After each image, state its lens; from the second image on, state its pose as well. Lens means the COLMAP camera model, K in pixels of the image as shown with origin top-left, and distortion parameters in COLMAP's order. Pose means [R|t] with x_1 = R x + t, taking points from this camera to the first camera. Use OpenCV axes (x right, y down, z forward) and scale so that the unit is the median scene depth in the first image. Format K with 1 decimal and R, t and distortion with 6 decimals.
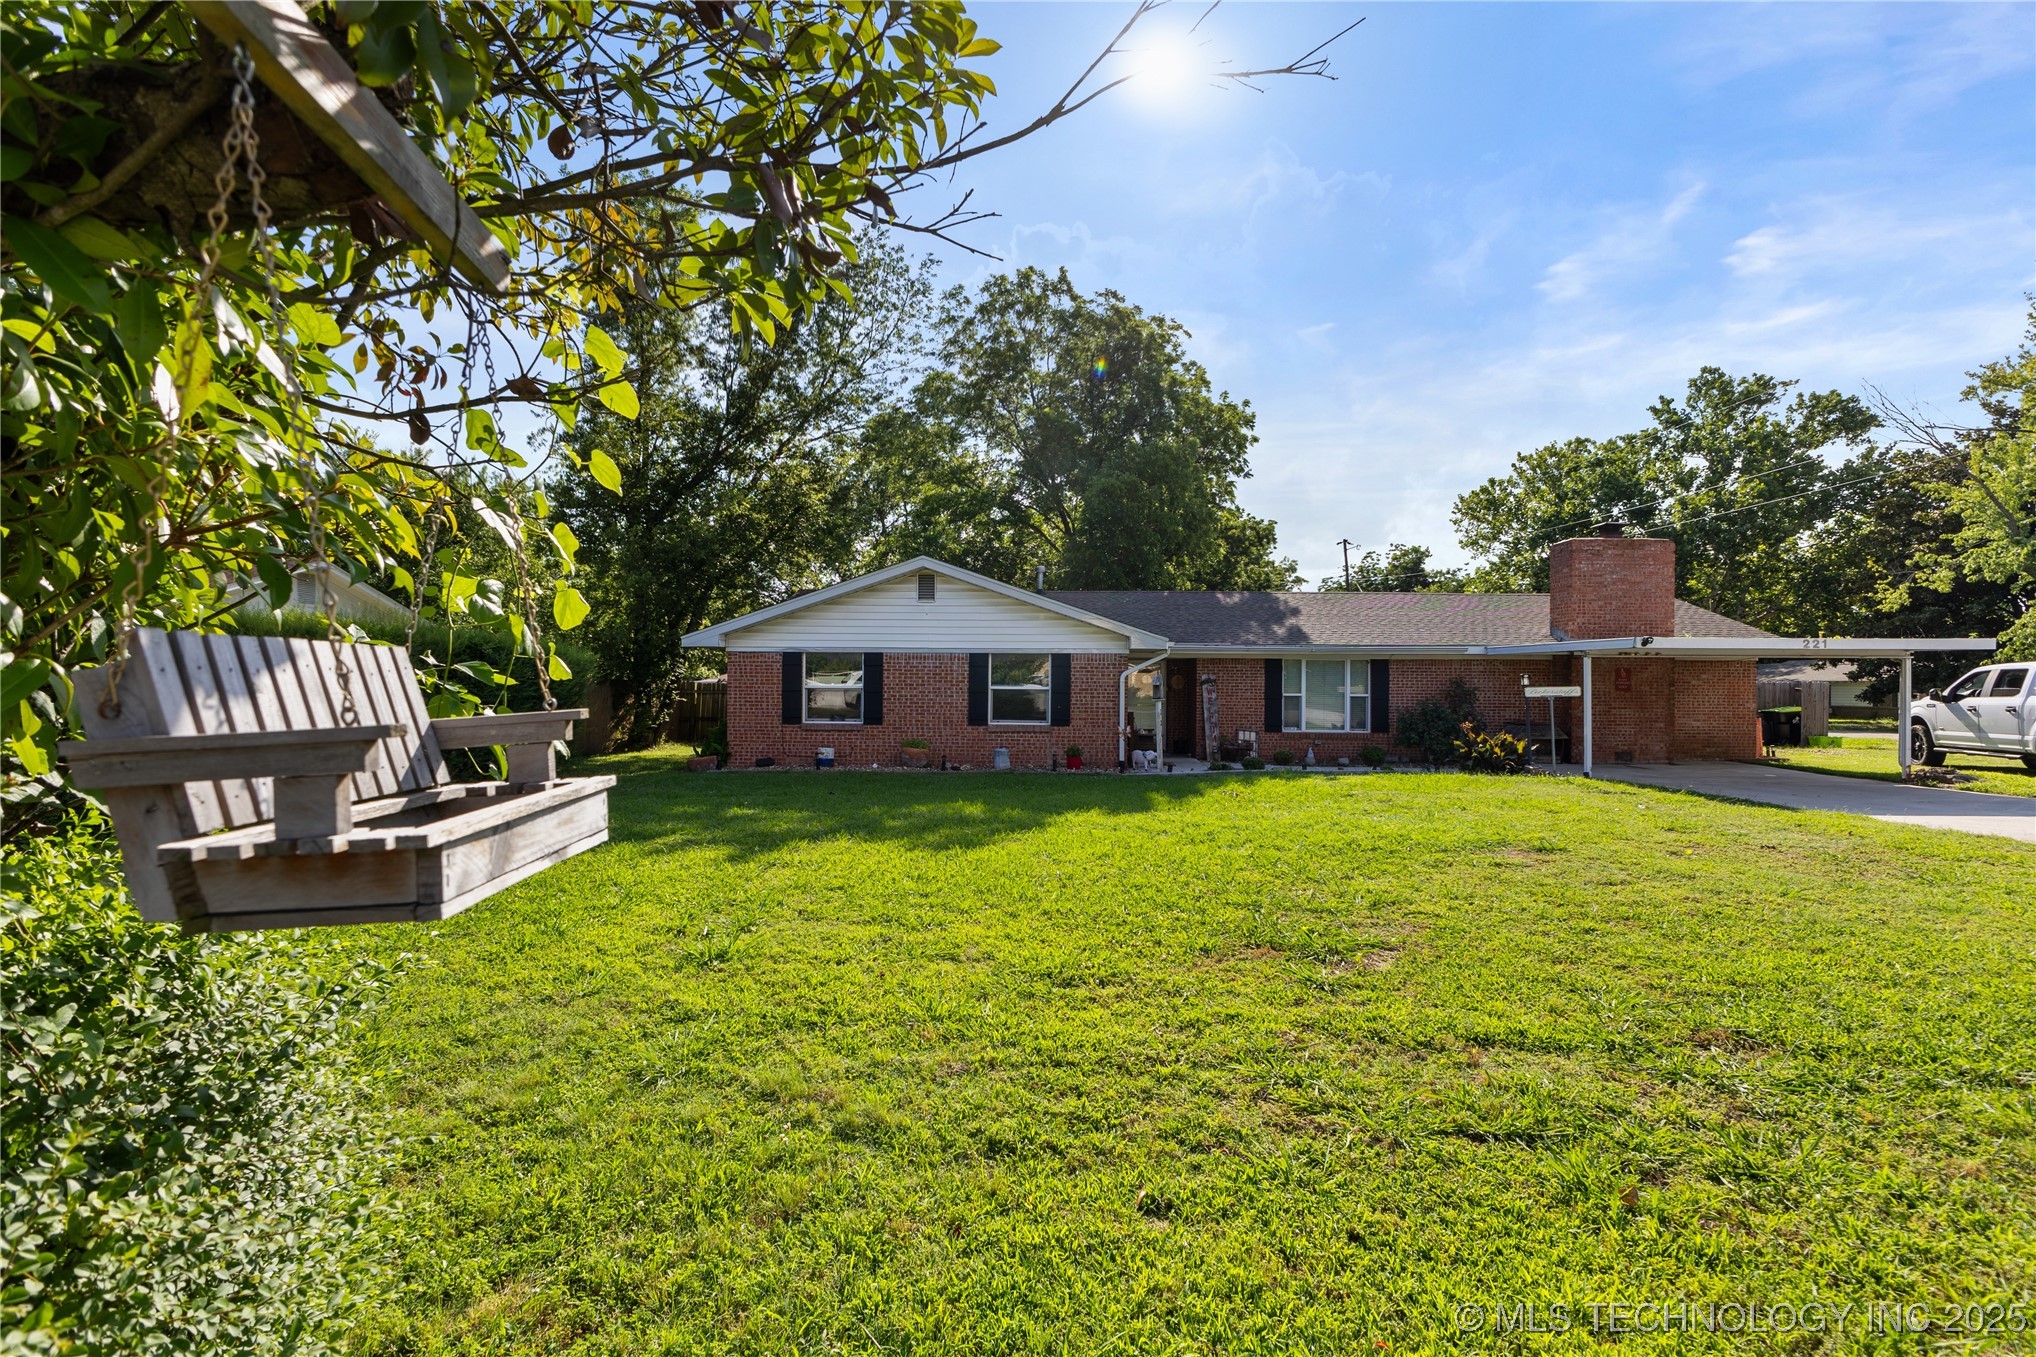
lens RADIAL K [[953.9, 0, 1017.3], [0, 953.9, 724.5], [0, 0, 1]] dist [-0.045108, -0.000135]
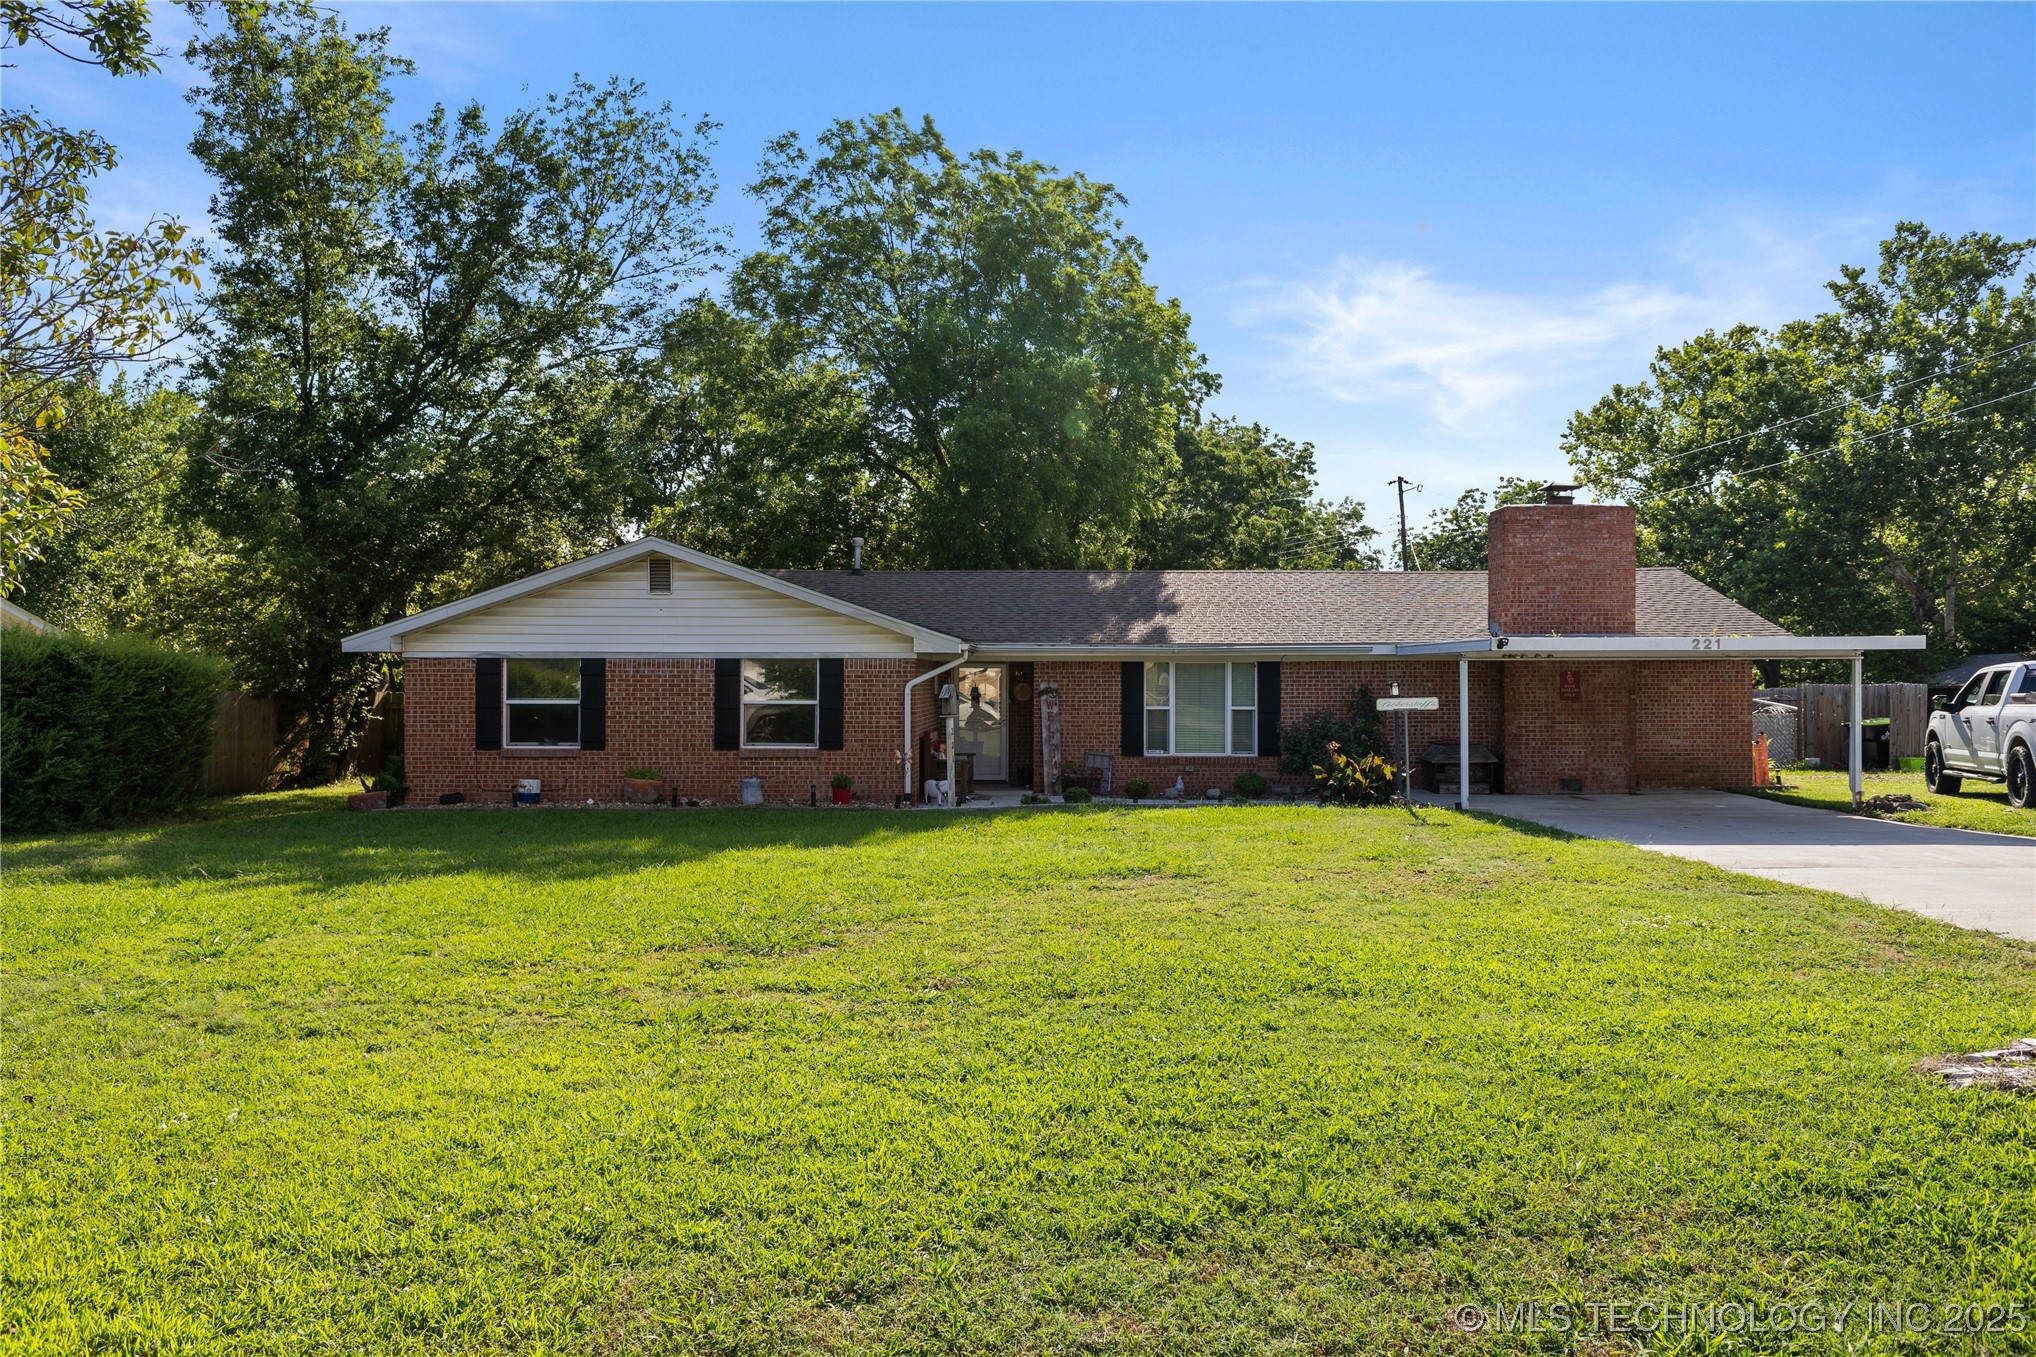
lens RADIAL K [[1444.6, 0, 1018.6], [0, 1444.6, 740.4], [0, 0, 1]] dist [0.001205, -0.000061]
pose [[0.999452, -0.006553, 0.032447, 0.119050], [0.006726, 0.999964, -0.005218, 0.000769], [-0.032411, 0.005433, 0.999460, -0.152533]]
